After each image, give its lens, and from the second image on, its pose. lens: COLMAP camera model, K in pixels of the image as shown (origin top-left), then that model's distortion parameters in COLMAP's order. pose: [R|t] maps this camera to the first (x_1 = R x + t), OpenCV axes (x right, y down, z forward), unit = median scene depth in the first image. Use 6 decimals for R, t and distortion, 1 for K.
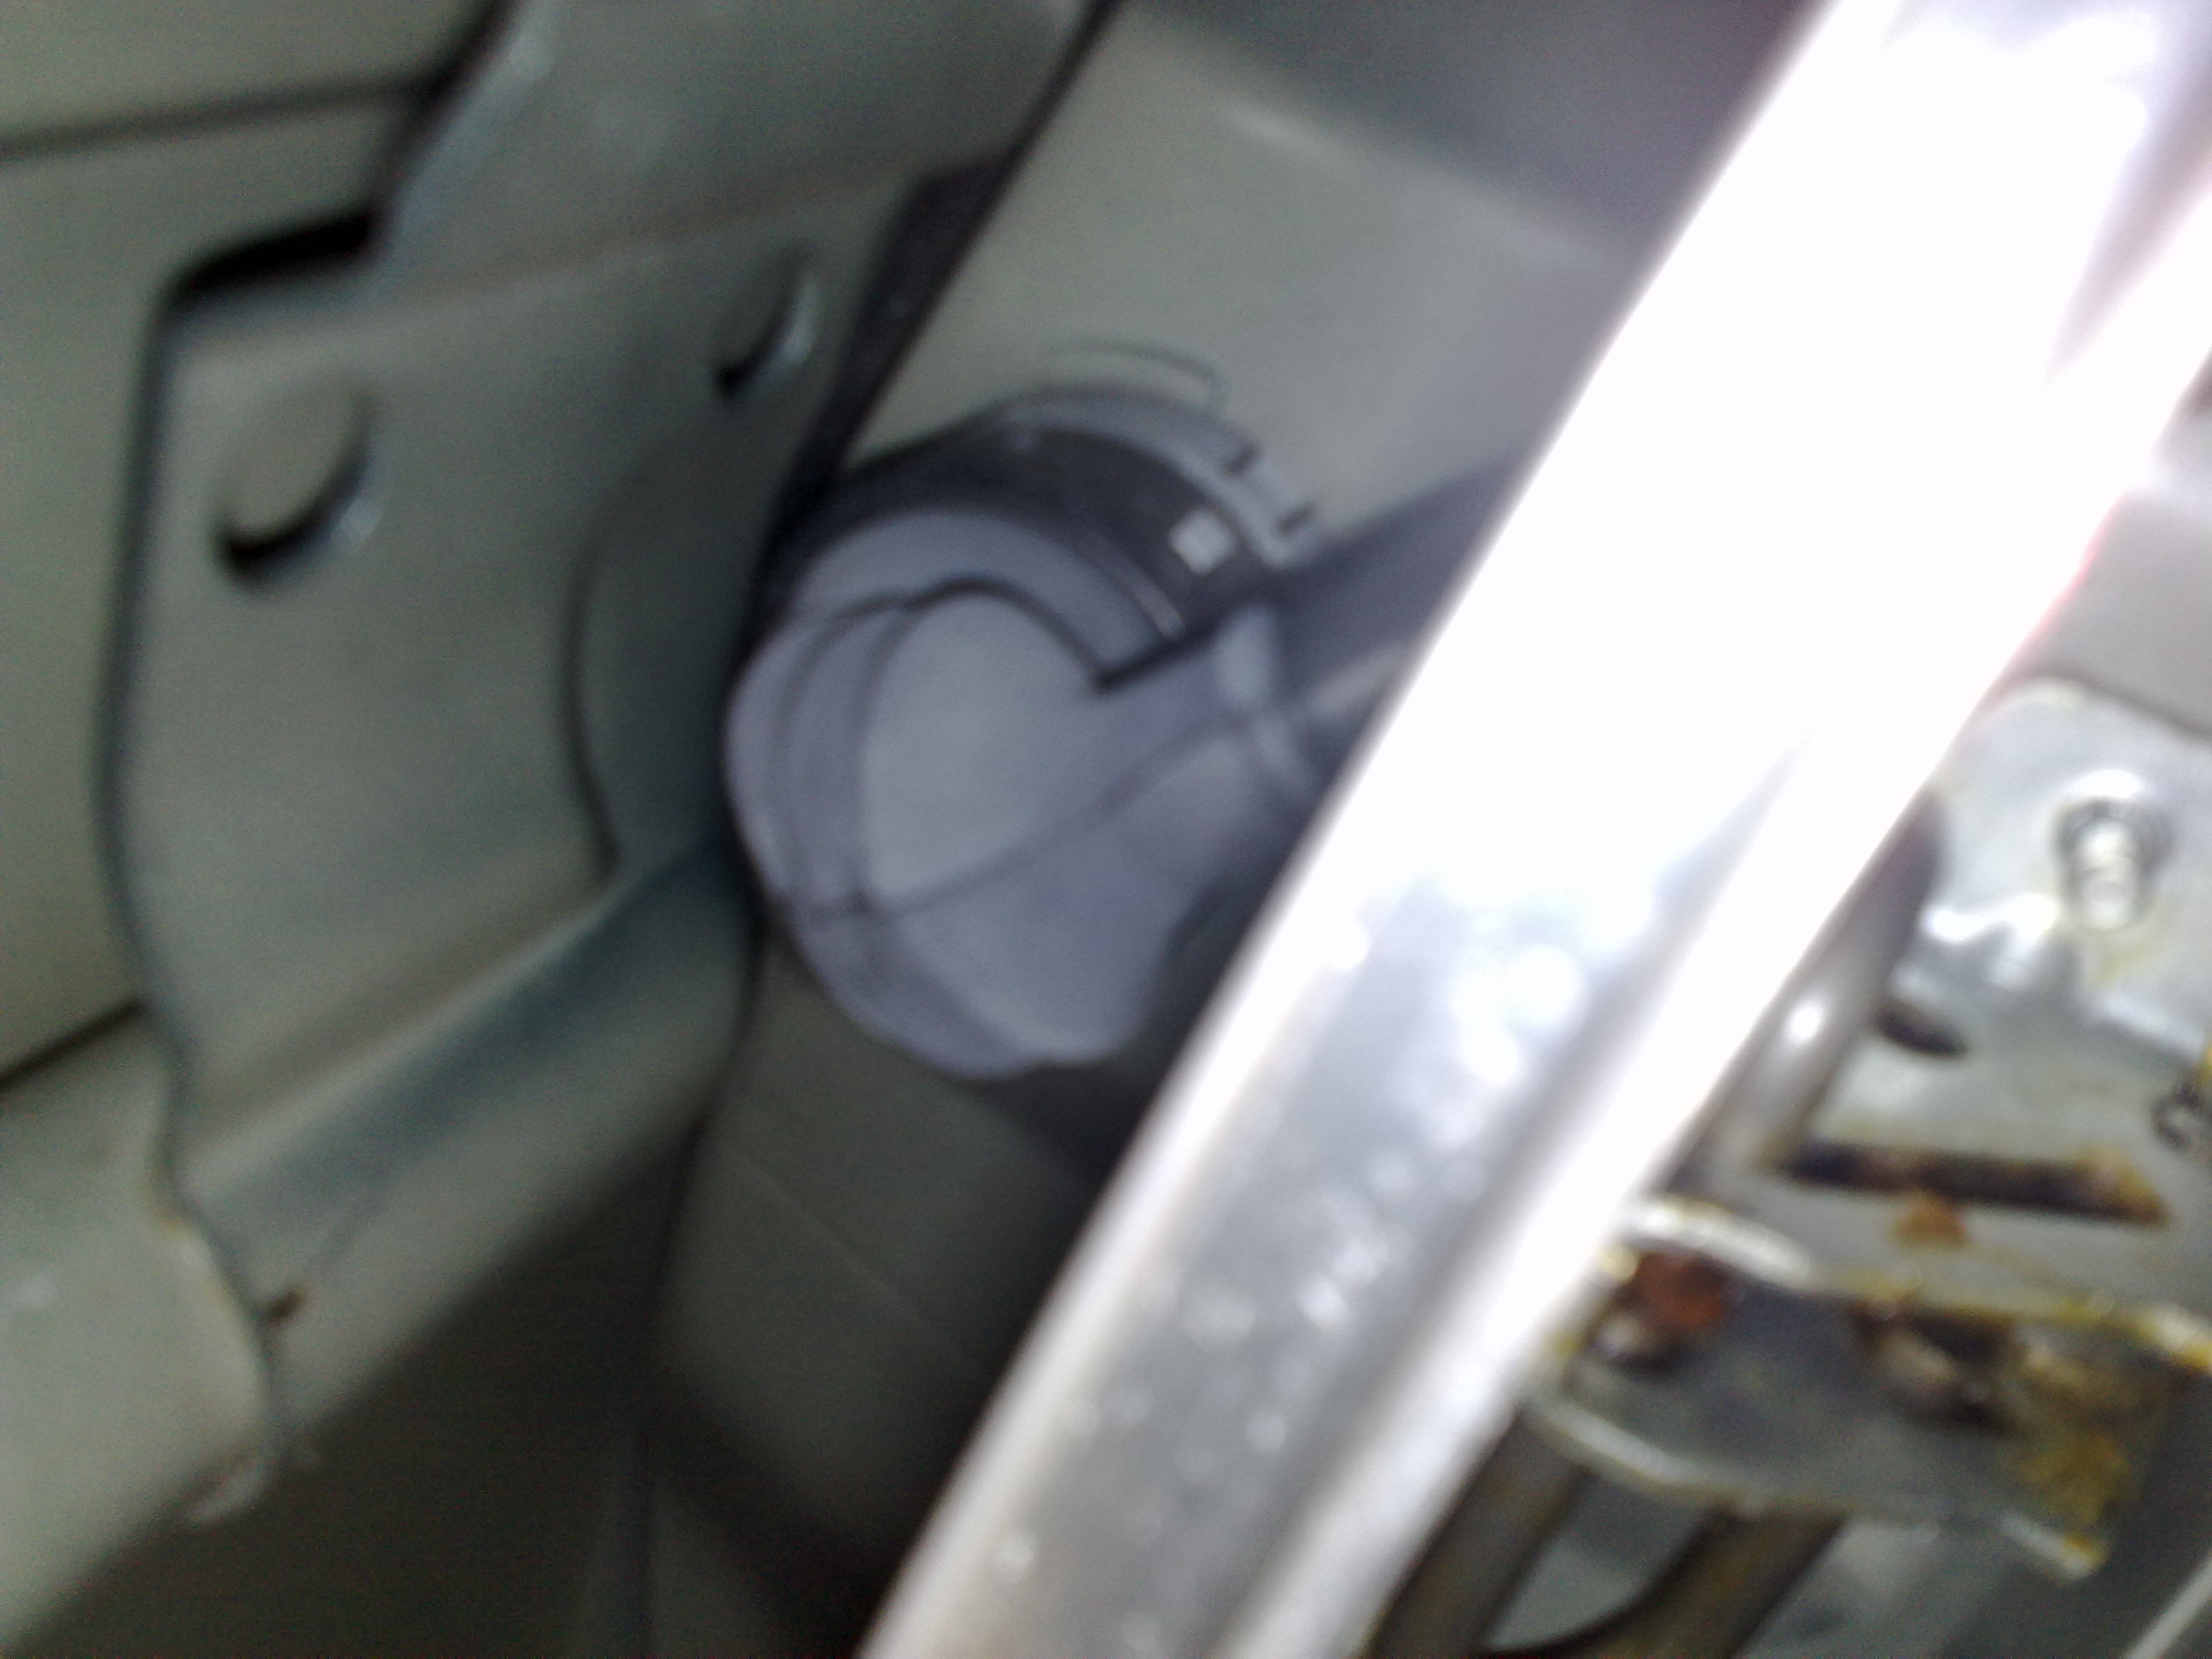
lens RADIAL K [[1946.4, 0, 1106.0], [0, 1946.4, 829.5], [0, 0, 1]] dist [0.132472, -0.333334]
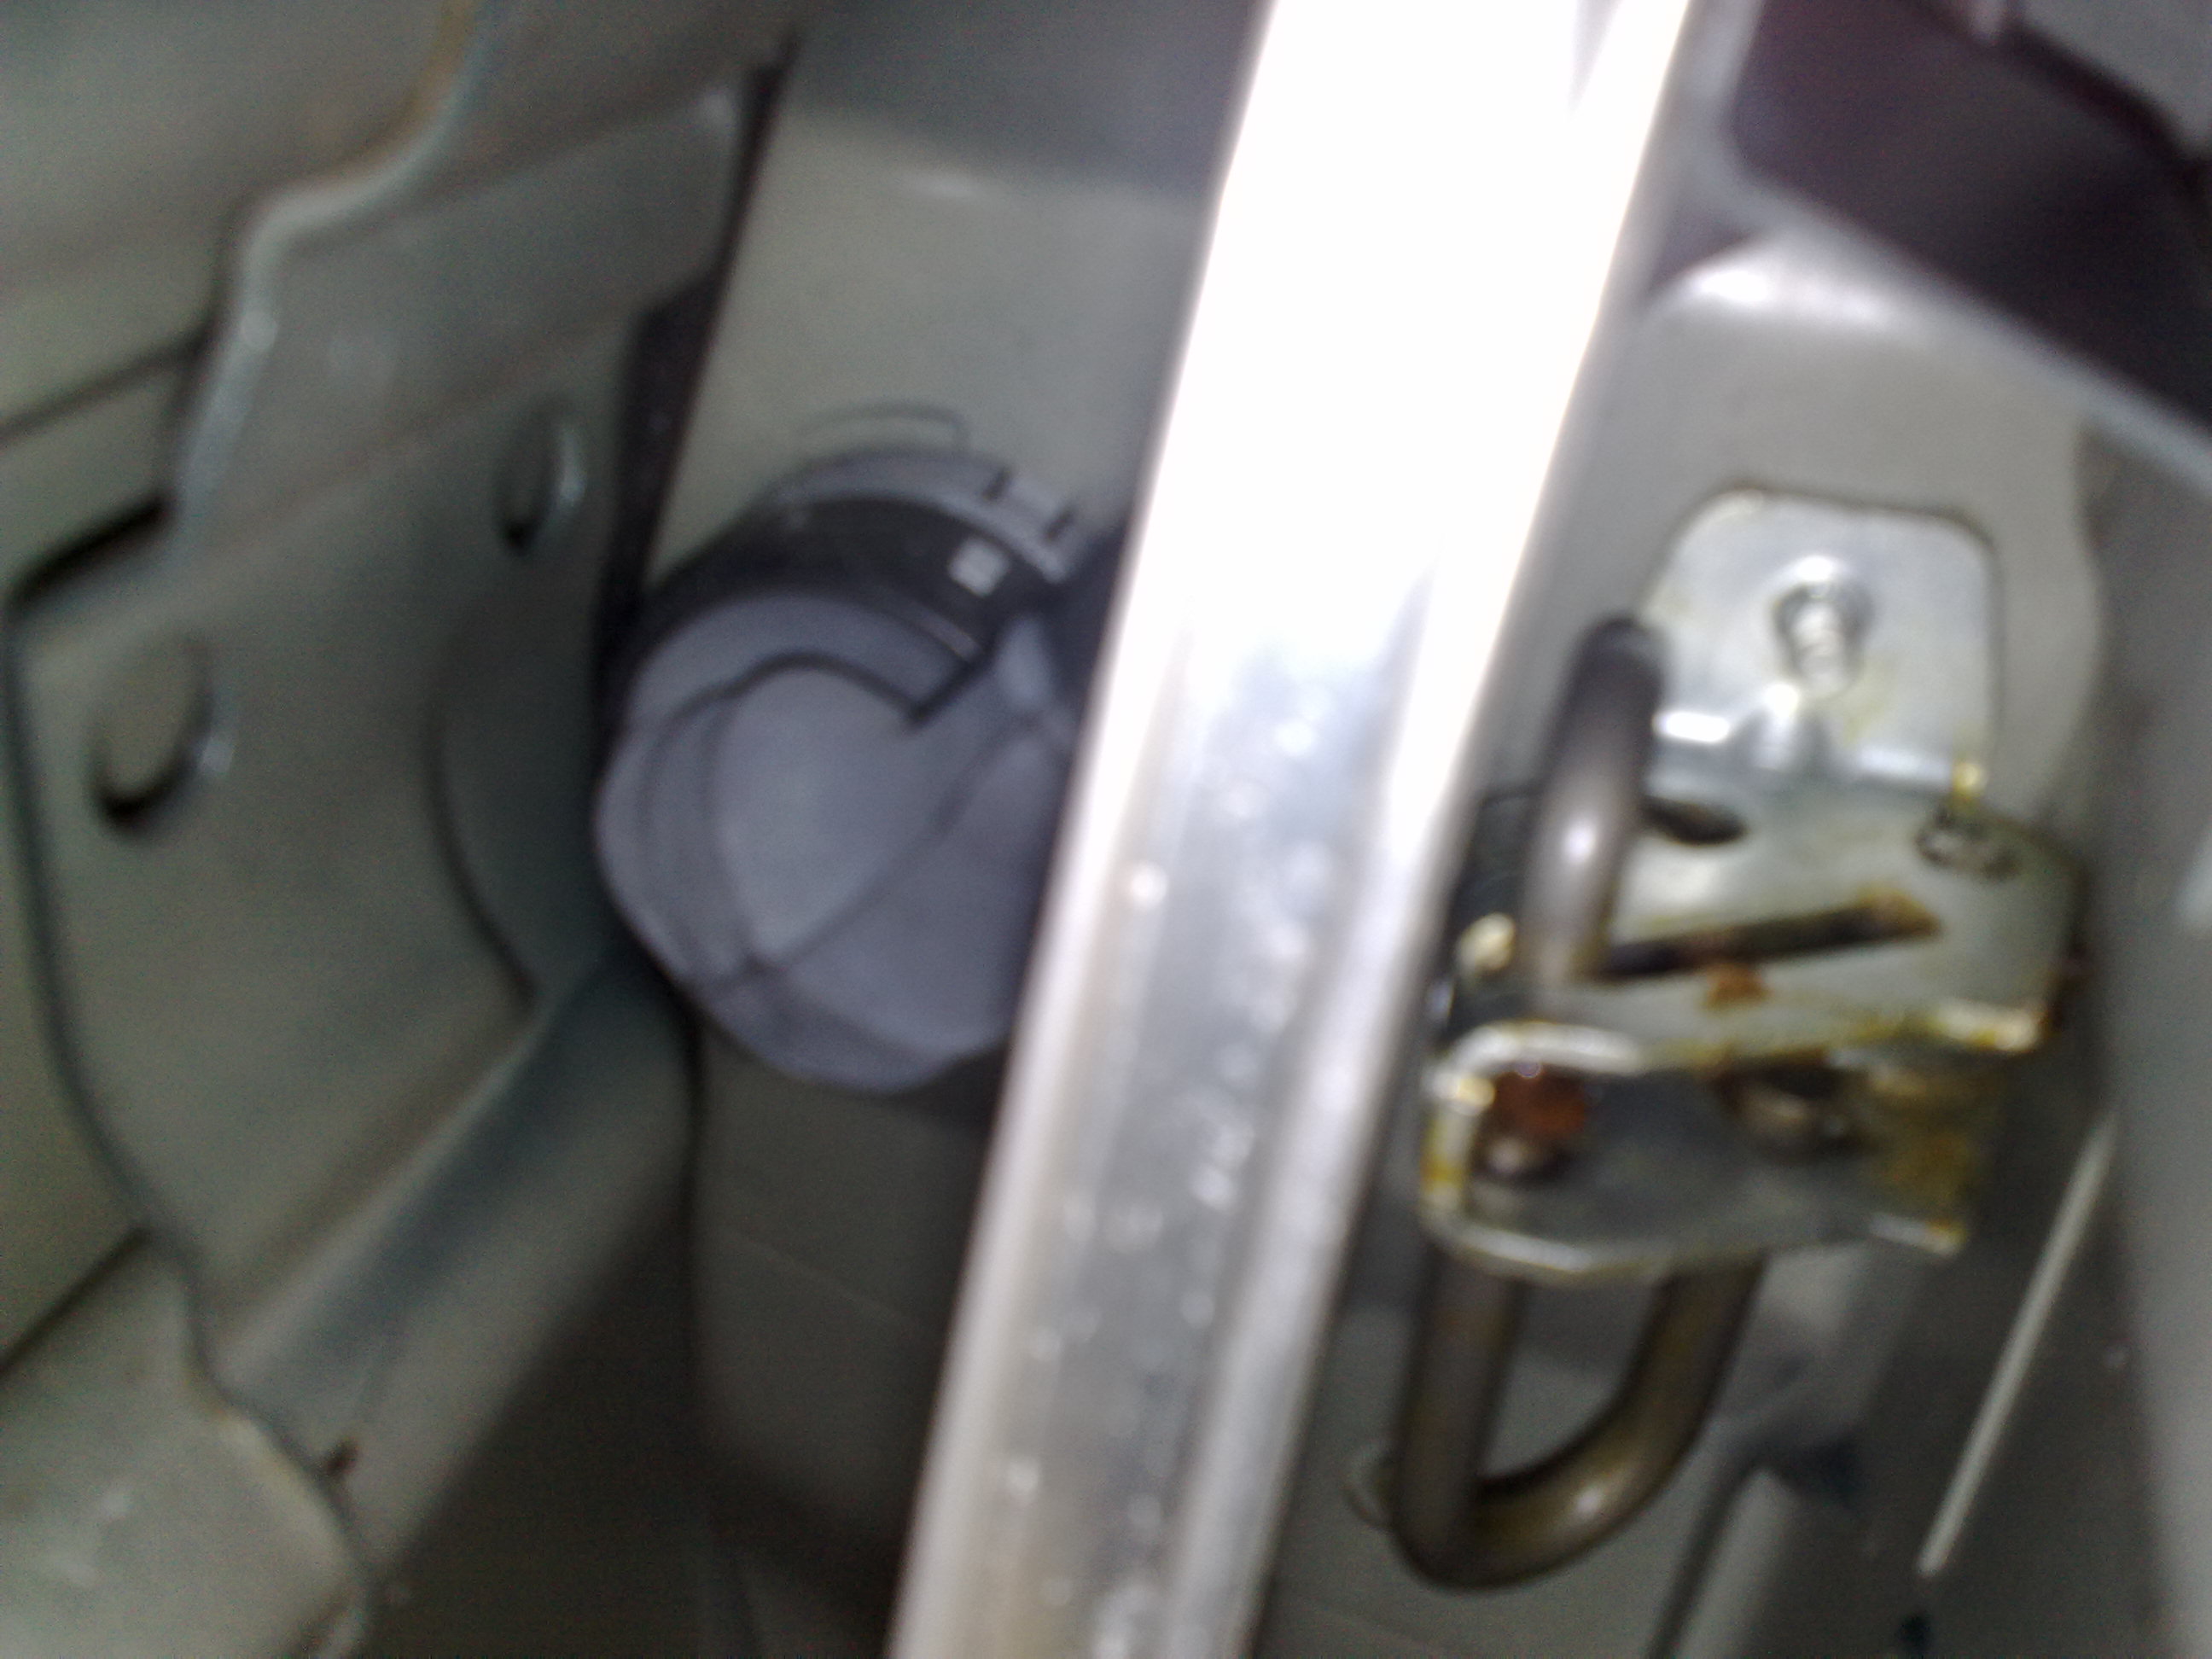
lens RADIAL K [[1946.4, 0, 1106.0], [0, 1946.4, 829.5], [0, 0, 1]] dist [0.132472, -0.333334]
pose [[0.964238, -0.262050, 0.039689, 0.041567], [0.262097, 0.965033, 0.004115, 0.010249], [-0.039380, 0.006435, 0.999204, -0.112480]]
